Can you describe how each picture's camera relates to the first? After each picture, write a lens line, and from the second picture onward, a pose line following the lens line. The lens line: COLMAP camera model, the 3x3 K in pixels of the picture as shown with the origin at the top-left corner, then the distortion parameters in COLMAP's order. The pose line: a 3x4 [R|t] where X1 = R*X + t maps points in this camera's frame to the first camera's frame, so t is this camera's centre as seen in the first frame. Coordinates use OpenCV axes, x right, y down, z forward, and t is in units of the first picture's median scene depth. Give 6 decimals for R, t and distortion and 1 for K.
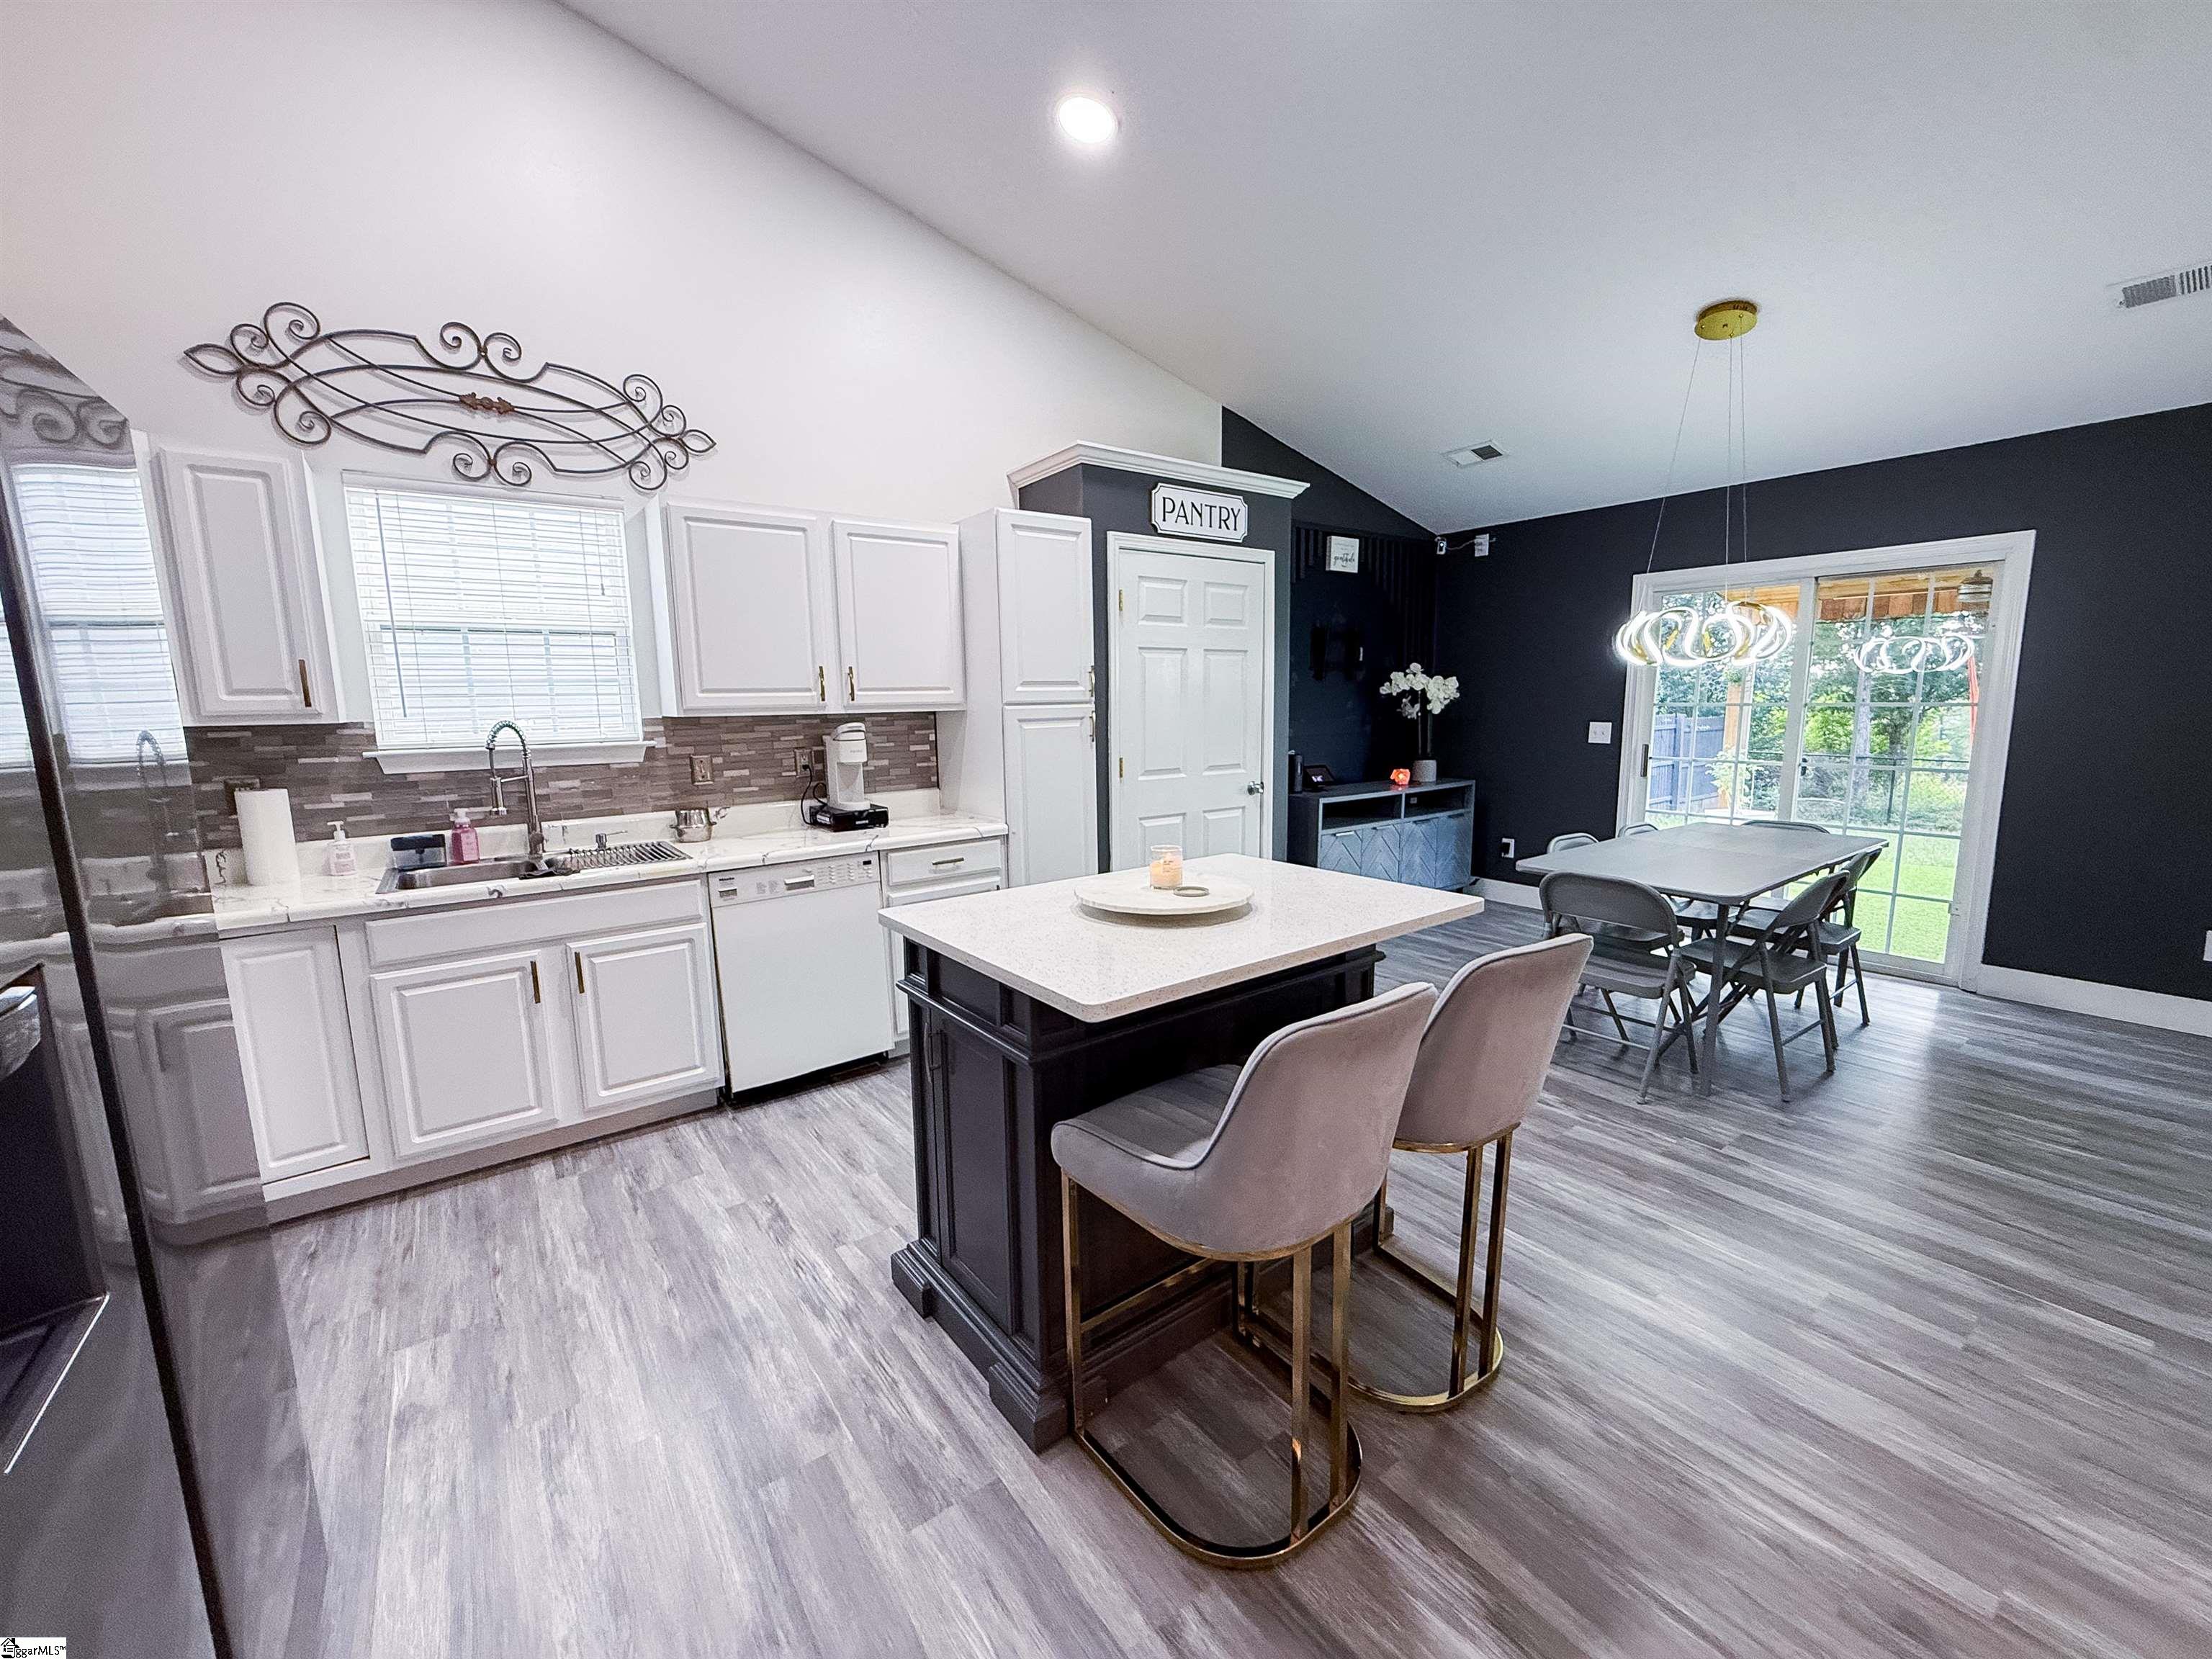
lens RADIAL K [[887.0, 0, 1095.6], [0, 887.0, 831.1], [0, 0, 1]] dist [0.001457, -0.001105]
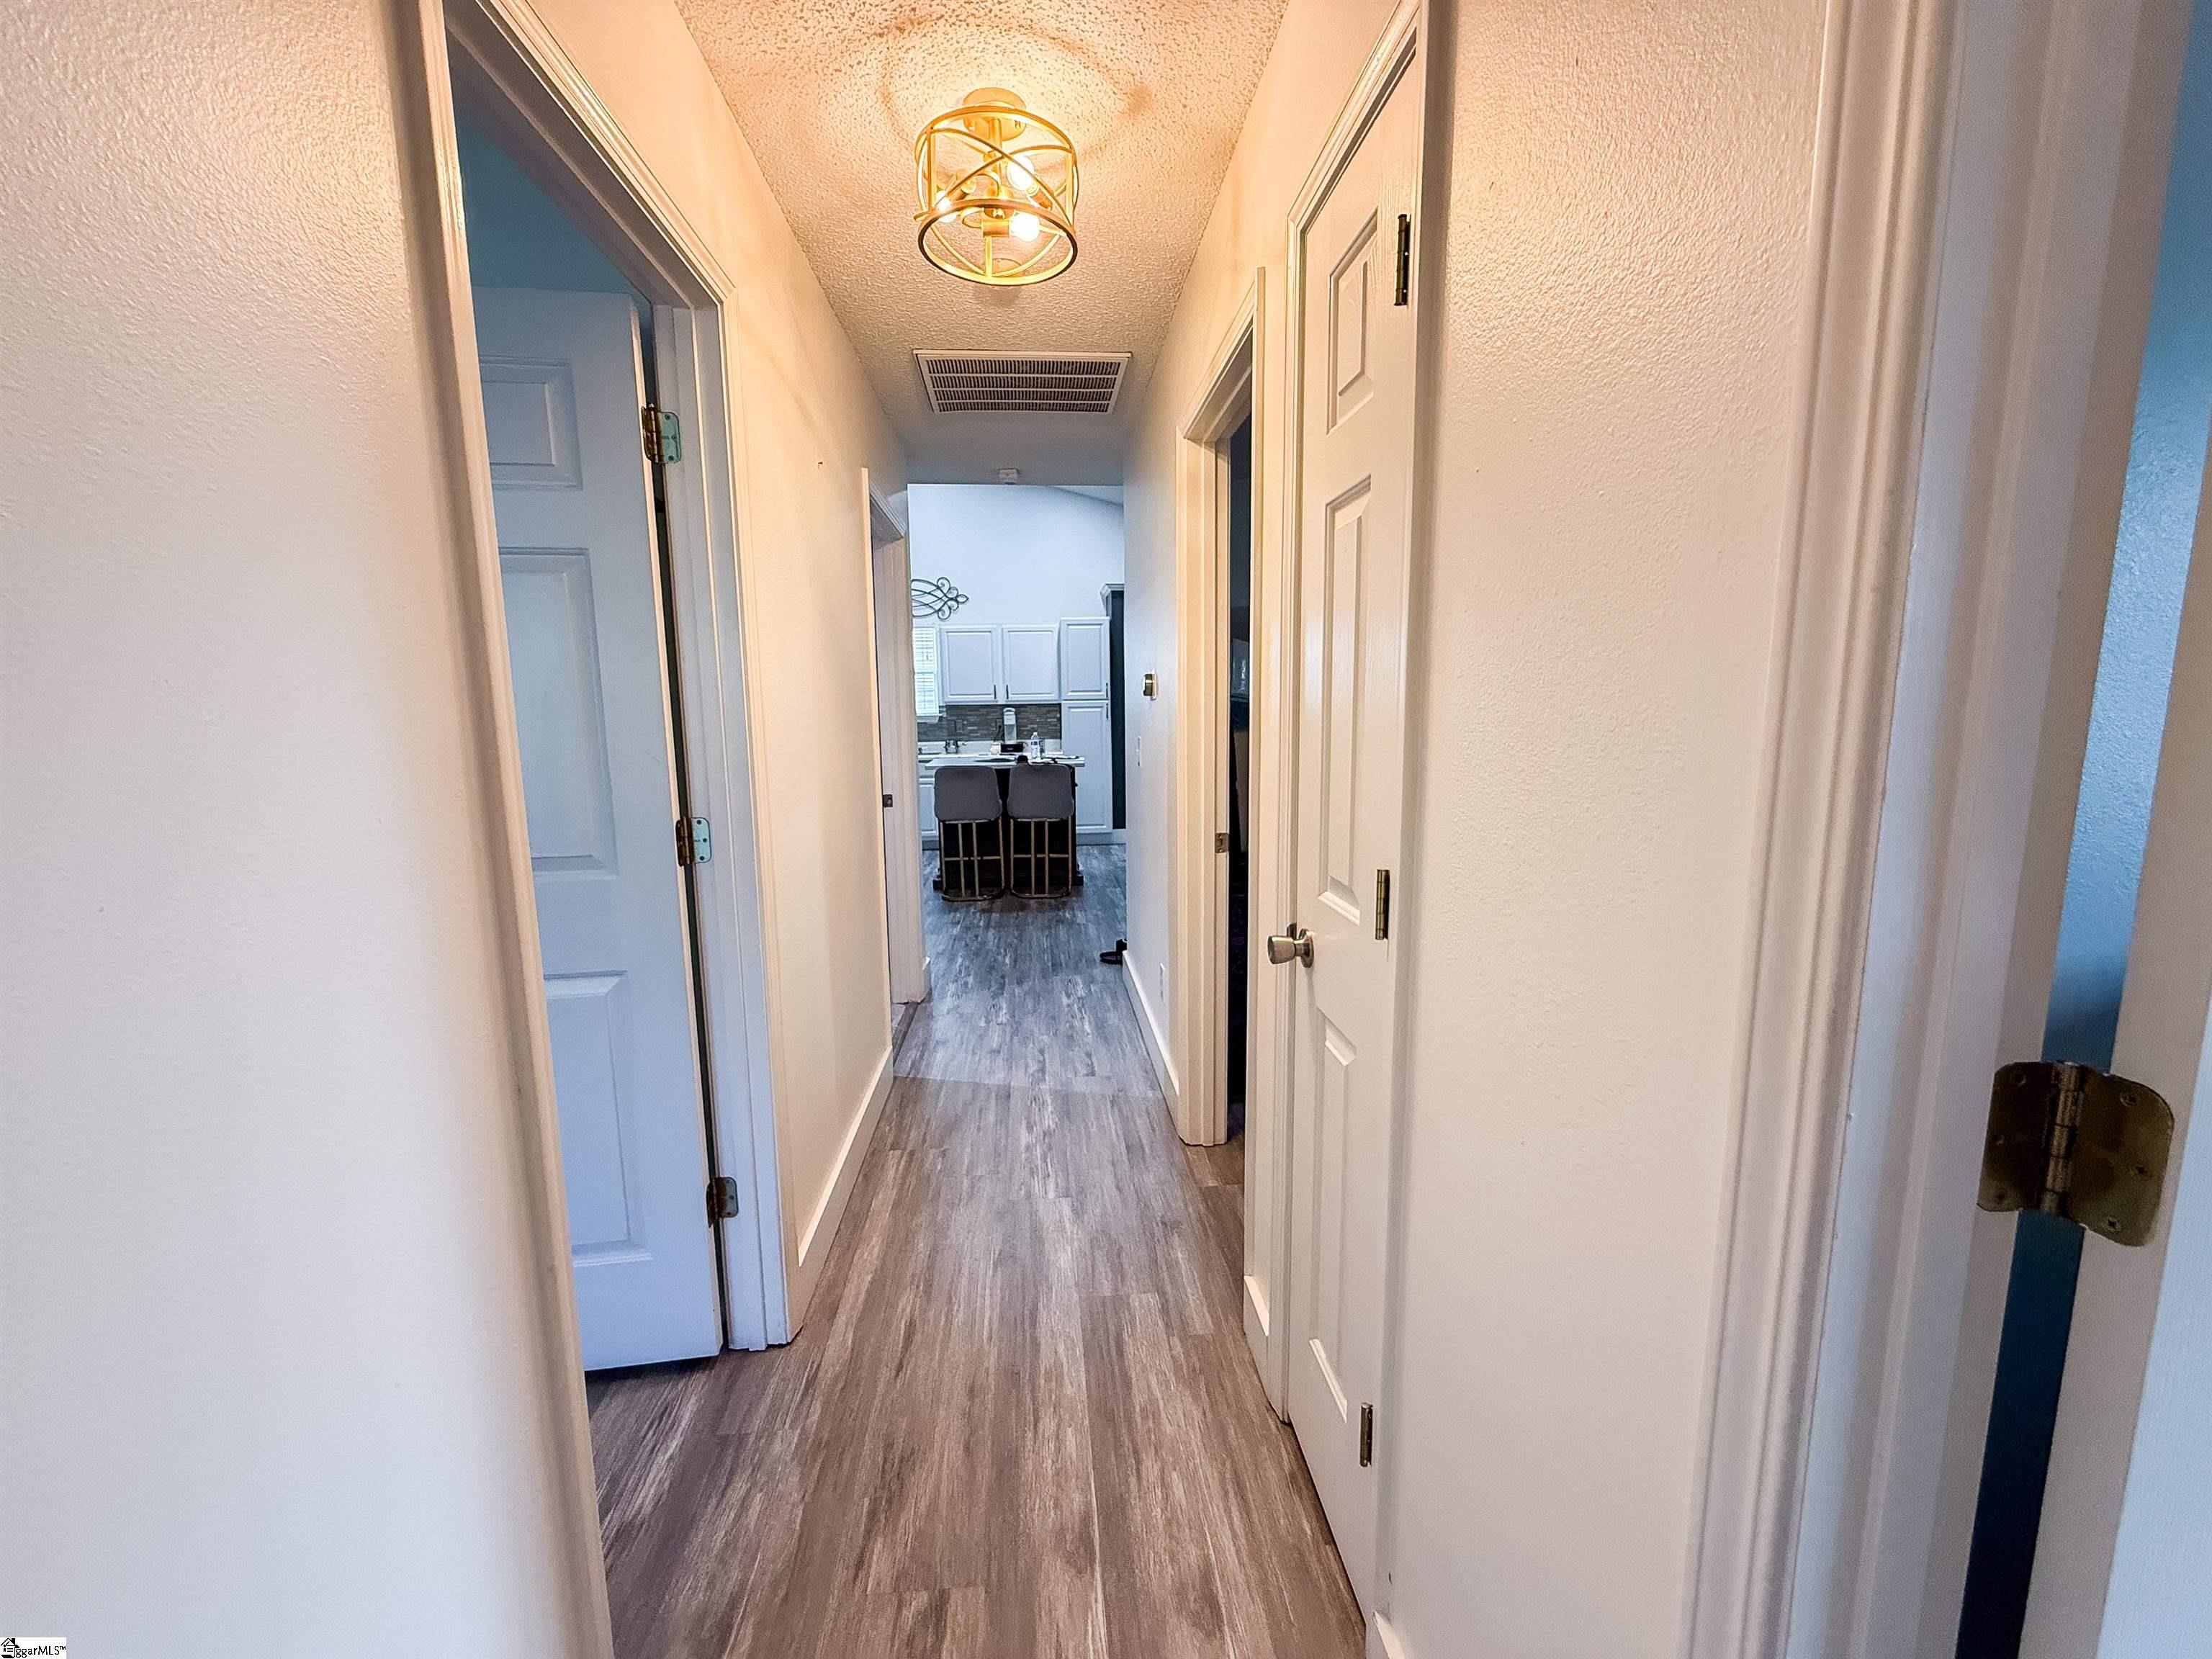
lens RADIAL K [[887.0, 0, 1096.0], [0, 887.0, 832.7], [0, 0, 1]] dist [0.001457, -0.001105]
pose [[0.850487, 0.079139, -0.520008, 1.325861], [-0.077243, 0.996690, 0.025351, 0.150729], [0.520293, 0.018607, 0.853785, -1.026914]]
